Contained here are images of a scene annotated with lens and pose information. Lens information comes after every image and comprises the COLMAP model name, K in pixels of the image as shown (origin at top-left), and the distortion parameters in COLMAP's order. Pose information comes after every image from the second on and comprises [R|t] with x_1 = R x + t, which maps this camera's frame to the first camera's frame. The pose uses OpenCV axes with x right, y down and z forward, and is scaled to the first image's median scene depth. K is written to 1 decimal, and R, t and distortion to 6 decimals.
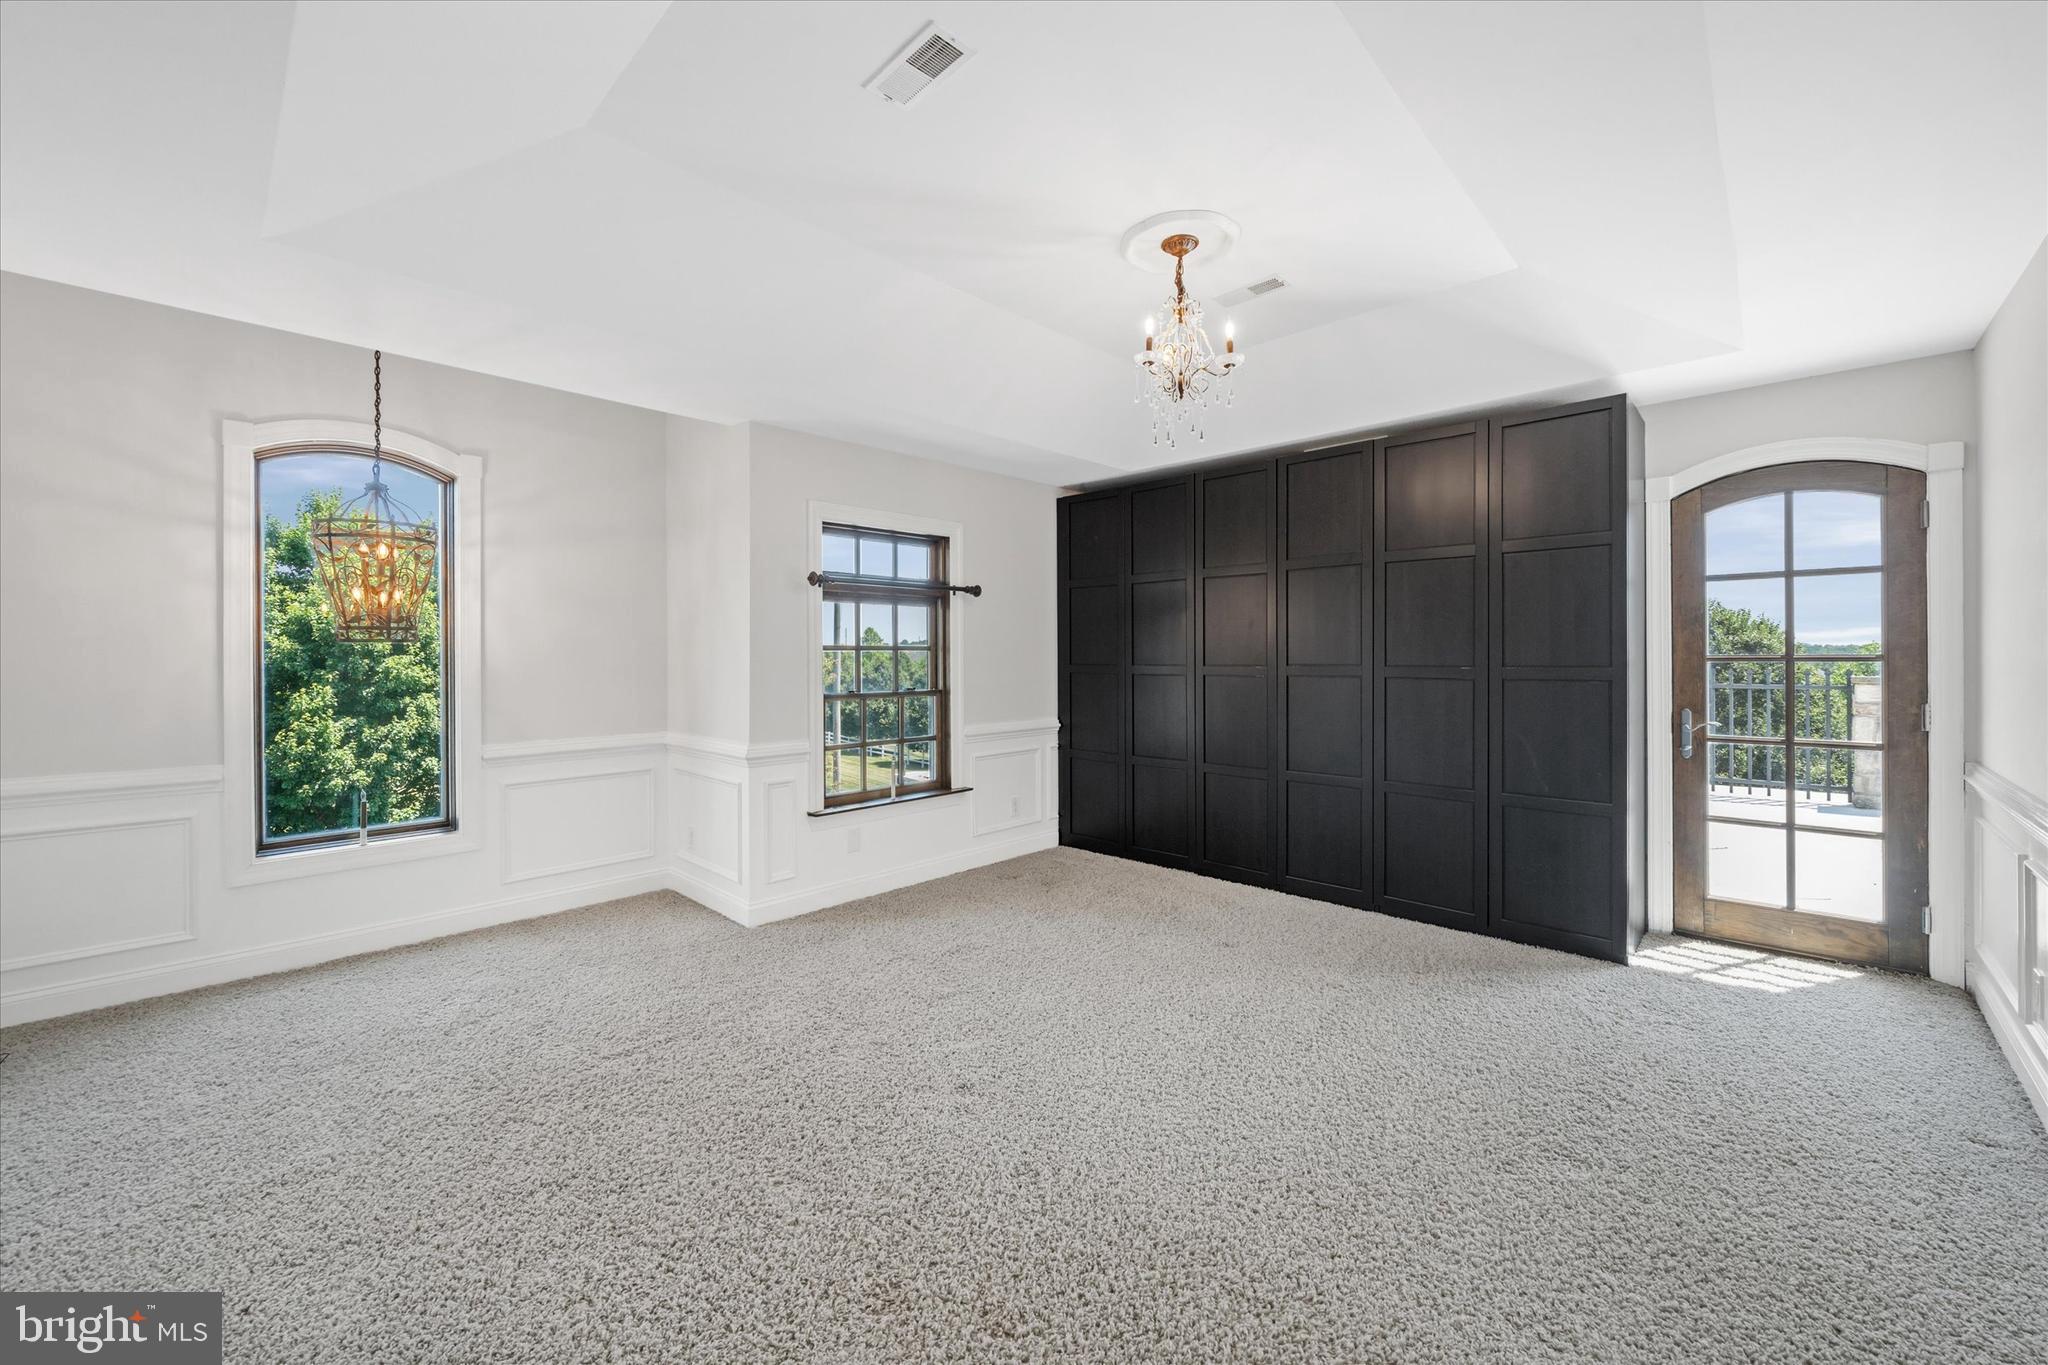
lens RADIAL K [[803.2, 0, 1018.3], [0, 803.2, 664.9], [0, 0, 1]] dist [-0.002472, -0.000479]
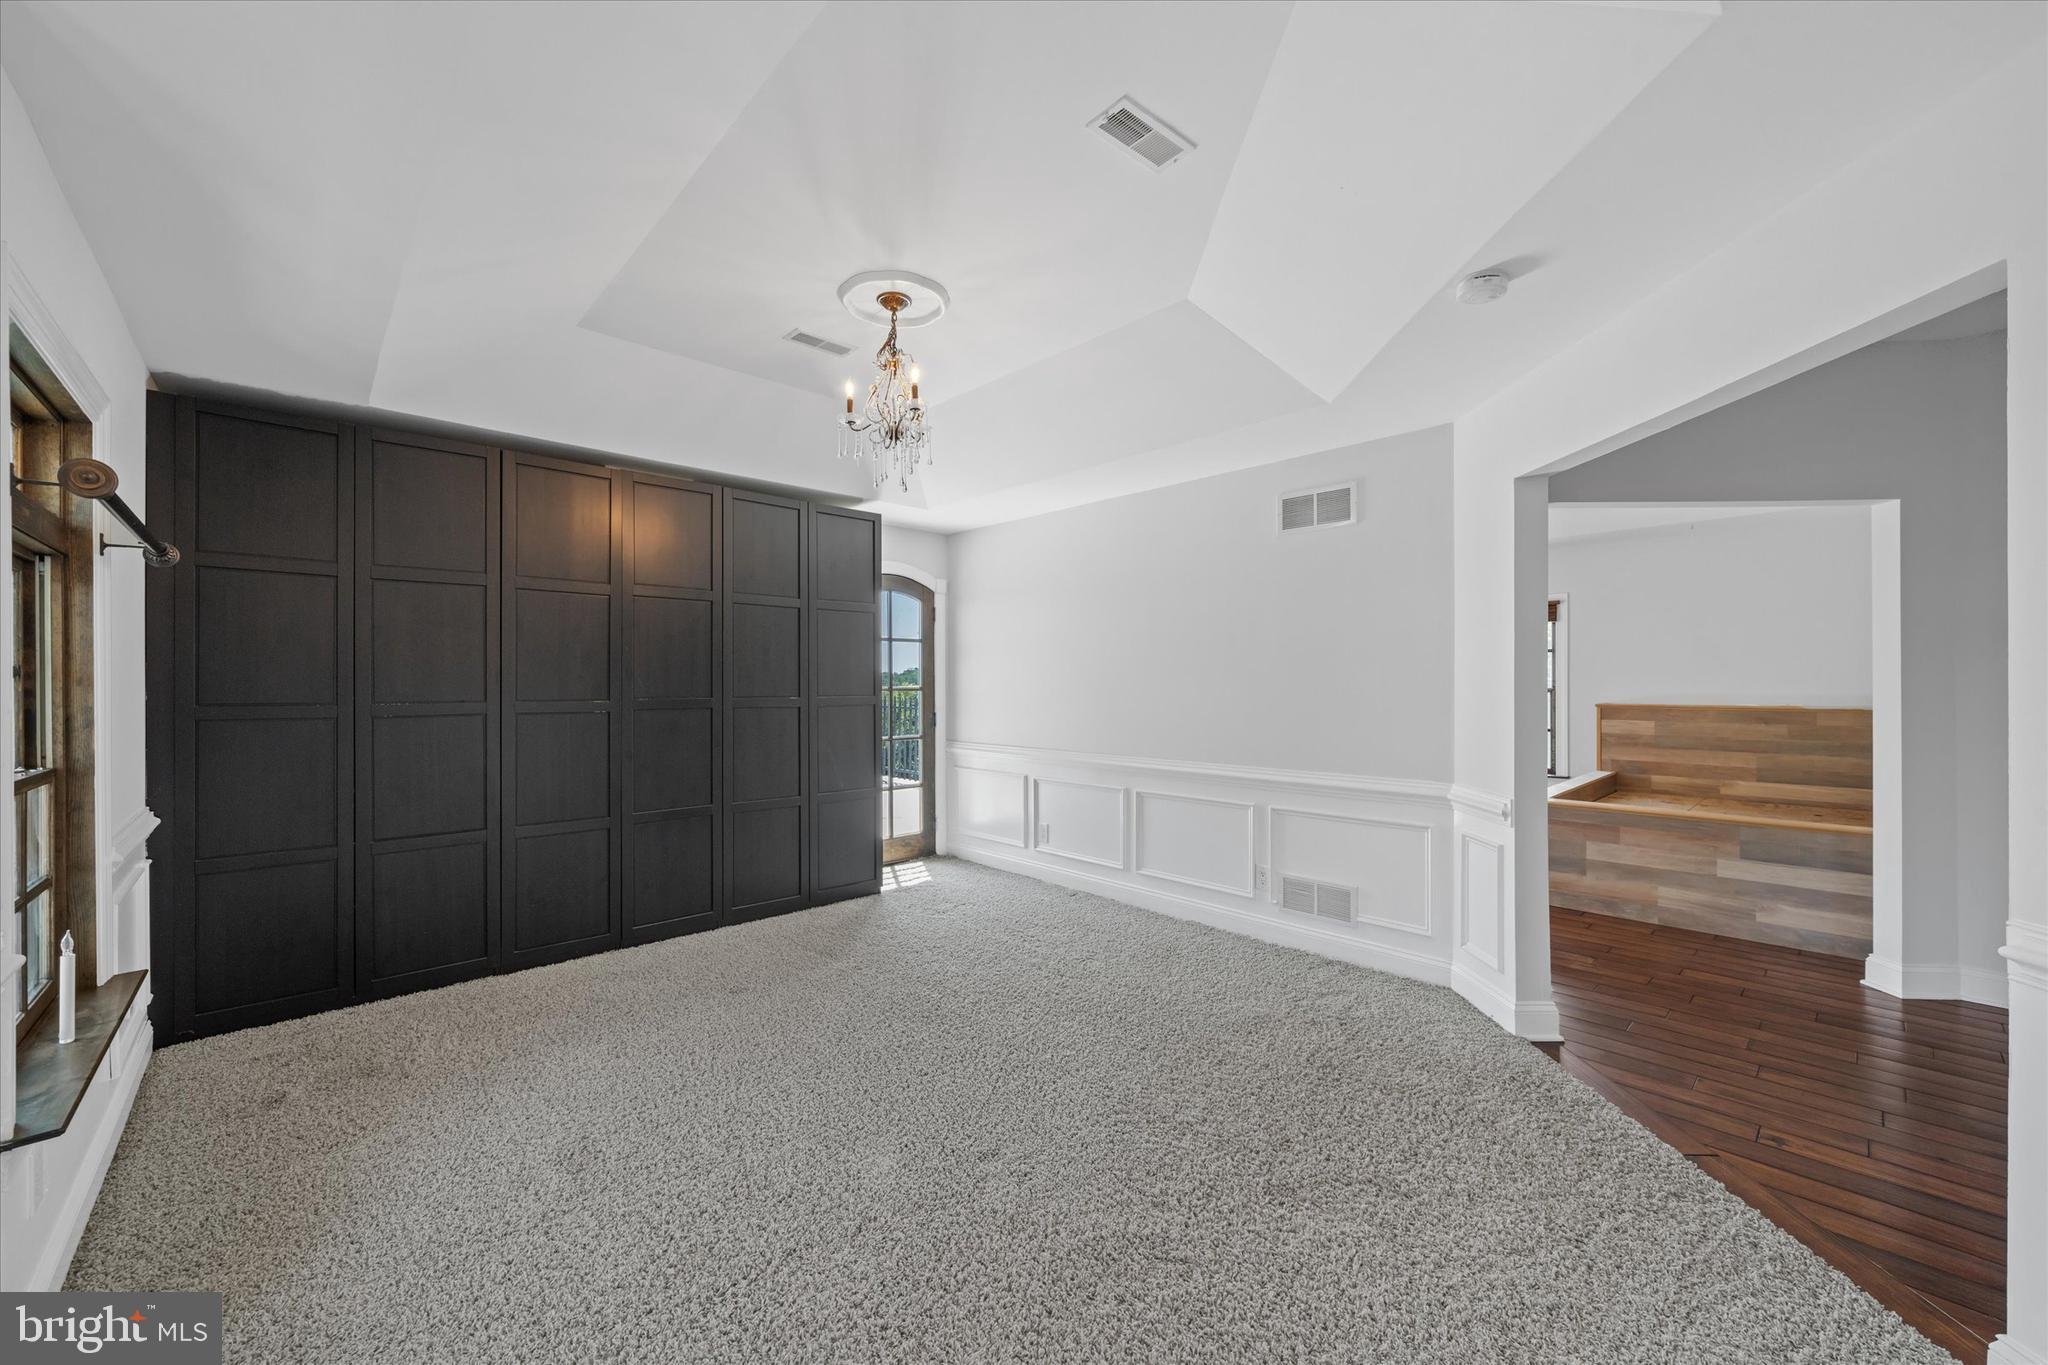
lens RADIAL K [[775.7, 0, 1015.4], [0, 775.7, 686.0], [0, 0, 1]] dist [-0.000207, -0.000011]
pose [[0.059710, 0.002251, 0.998213, -0.694681], [0.013497, 0.999904, -0.003062, -0.006211], [-0.998125, 0.013656, 0.059674, 0.668829]]
